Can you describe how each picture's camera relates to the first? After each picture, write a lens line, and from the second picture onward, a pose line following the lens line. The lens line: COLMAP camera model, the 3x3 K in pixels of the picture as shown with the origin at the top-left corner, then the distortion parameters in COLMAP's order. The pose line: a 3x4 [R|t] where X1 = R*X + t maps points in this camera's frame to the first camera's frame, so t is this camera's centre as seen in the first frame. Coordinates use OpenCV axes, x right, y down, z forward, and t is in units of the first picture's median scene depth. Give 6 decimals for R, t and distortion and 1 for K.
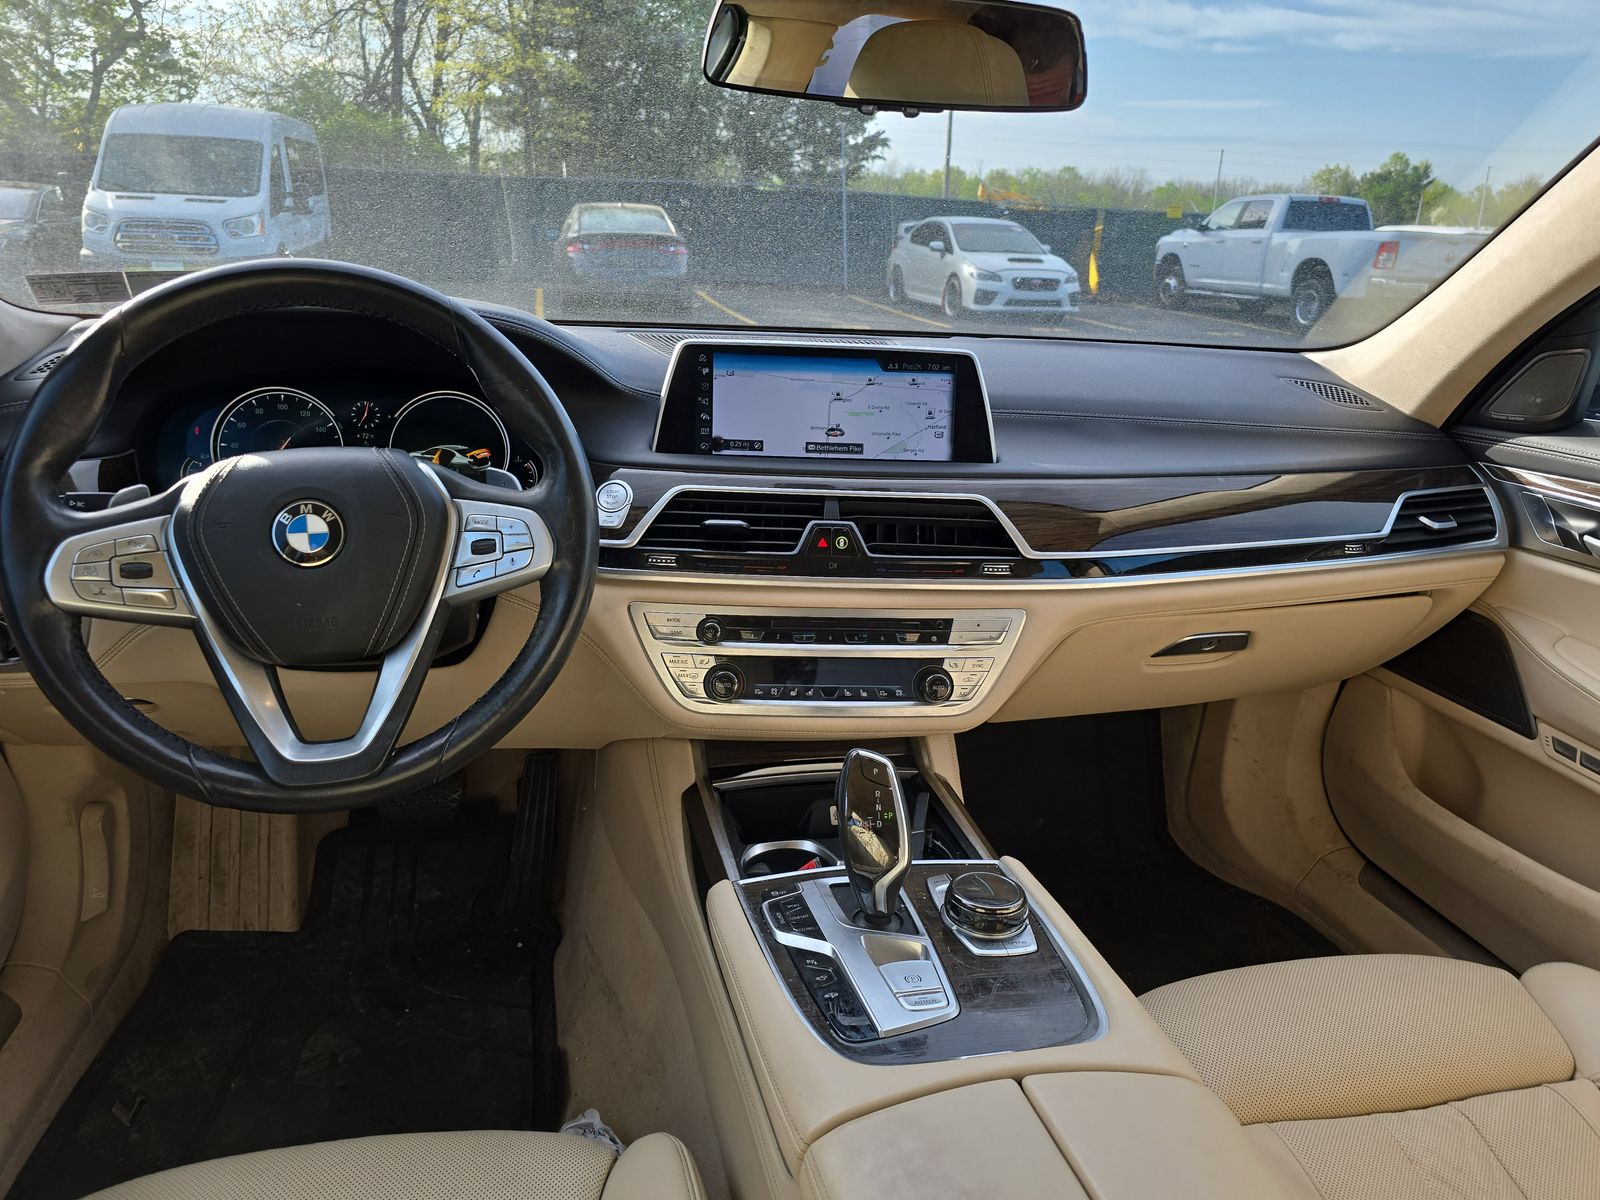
lens RADIAL K [[1071.3, 0, 800.0], [0, 1071.3, 600.0], [0, 0, 1]] dist [-0.001577, 0.005297]
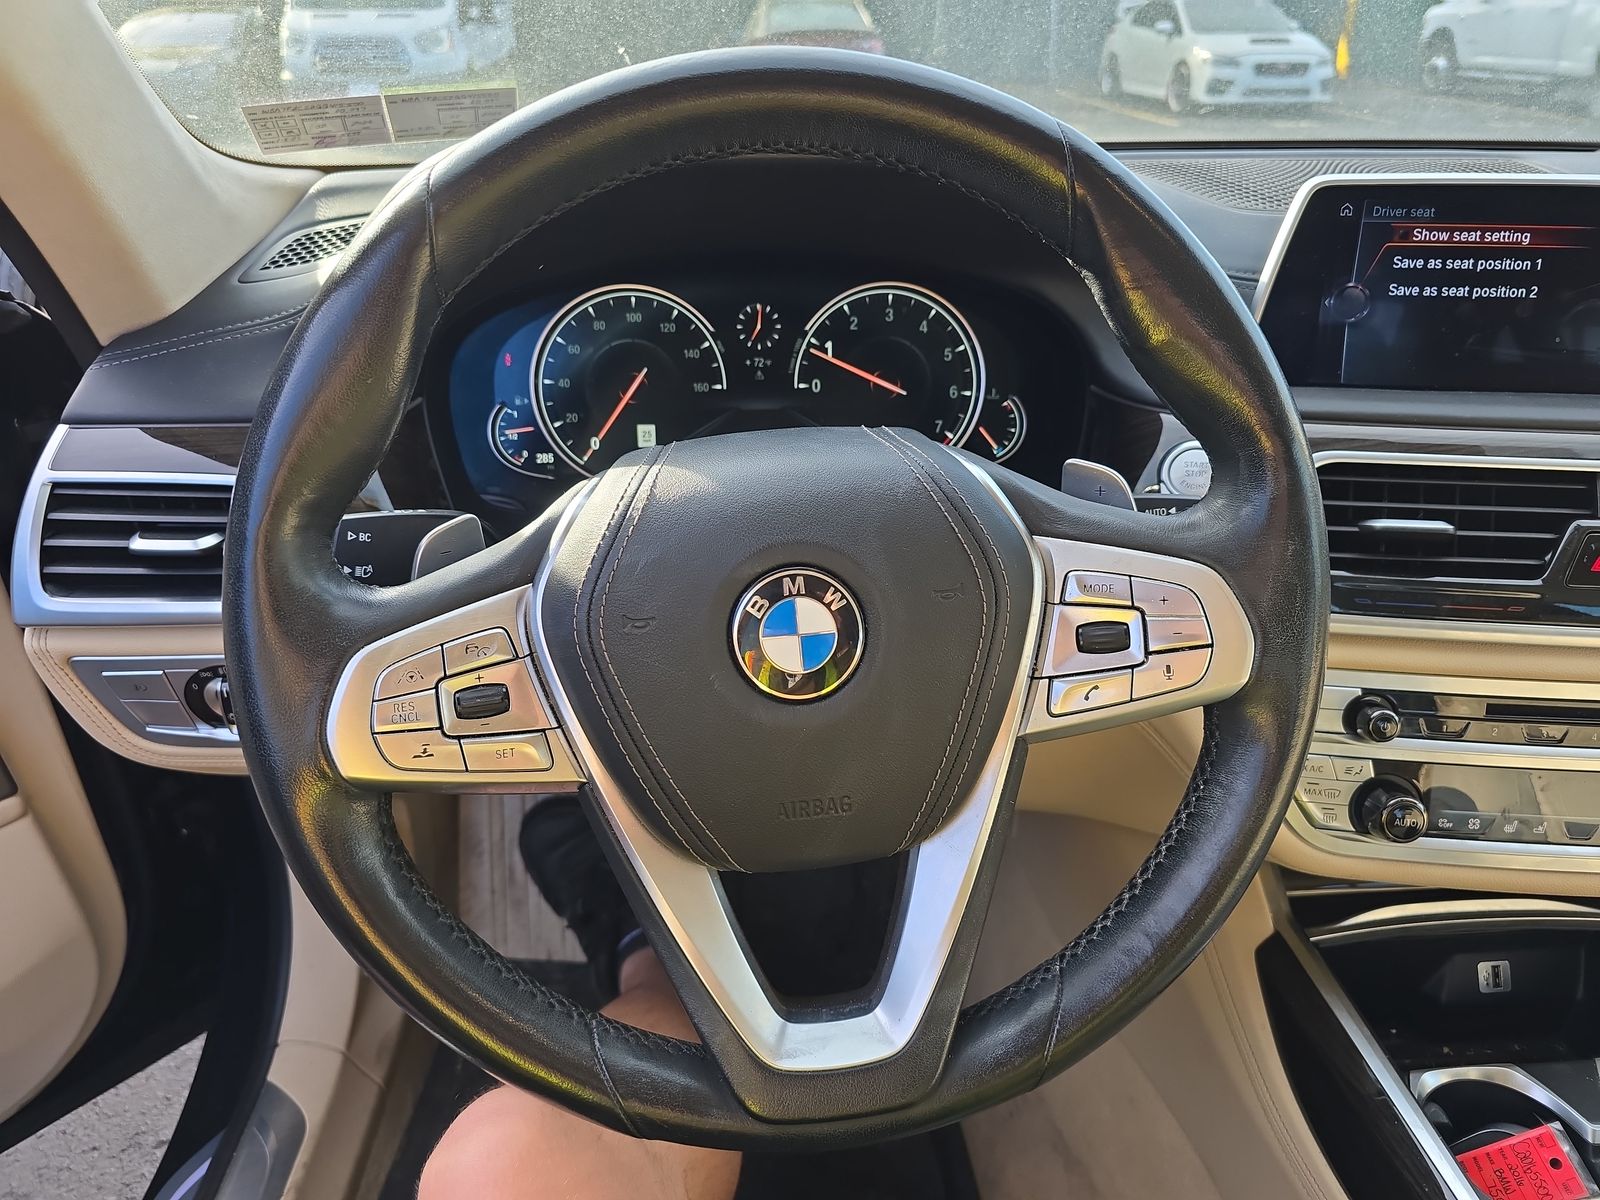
lens RADIAL K [[1073.2, 0, 800.0], [0, 1073.2, 600.0], [0, 0, 1]] dist [0.032125, -0.056637]
pose [[0.986810, 0.033418, -0.158394, -0.282891], [-0.007869, 0.987206, 0.159257, -0.118076], [0.161690, -0.155911, 0.974448, 0.383096]]
